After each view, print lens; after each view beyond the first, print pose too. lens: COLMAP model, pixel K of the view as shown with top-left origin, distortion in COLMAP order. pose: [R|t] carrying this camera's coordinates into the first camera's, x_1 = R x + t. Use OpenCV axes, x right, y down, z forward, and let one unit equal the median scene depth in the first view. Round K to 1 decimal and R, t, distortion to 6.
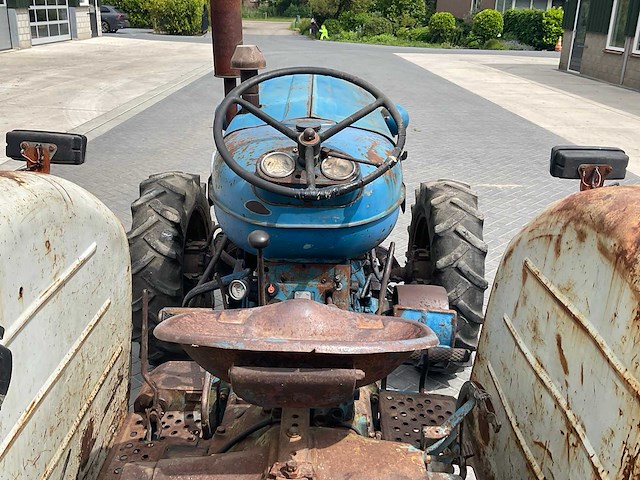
lens RADIAL K [[637.2, 0, 320.0], [0, 637.2, 240.0], [0, 0, 1]] dist [0.104768, -0.220265]
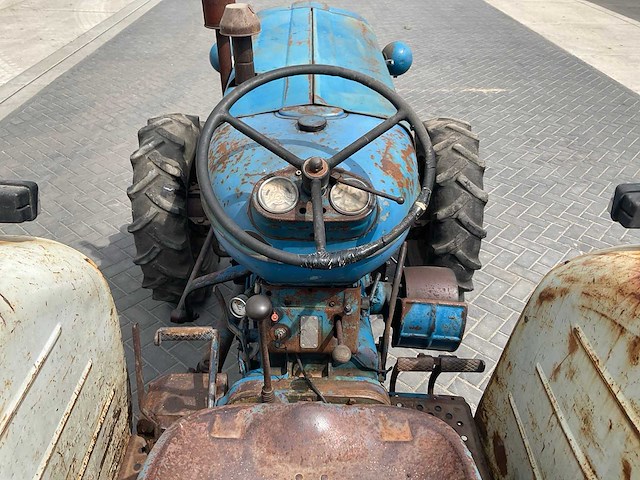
lens RADIAL K [[531.6, 0, 320.0], [0, 531.6, 240.0], [0, 0, 1]] dist [0.080788, -0.156806]
pose [[0.999882, -0.014126, 0.005983, -0.008882], [0.012358, 0.972780, 0.231403, -0.120698], [-0.009089, -0.231302, 0.972840, 0.168383]]
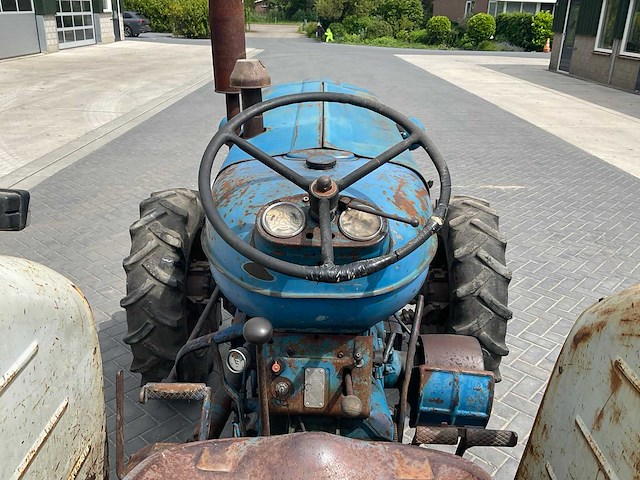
lens RADIAL K [[573.1, 0, 320.0], [0, 573.1, 240.0], [0, 0, 1]] dist [0.089668, -0.182612]
pose [[0.999952, -0.001381, -0.009695, -0.008035], [0.001658, 0.999587, 0.028680, -0.061858], [0.009651, -0.028695, 0.999542, 0.162602]]
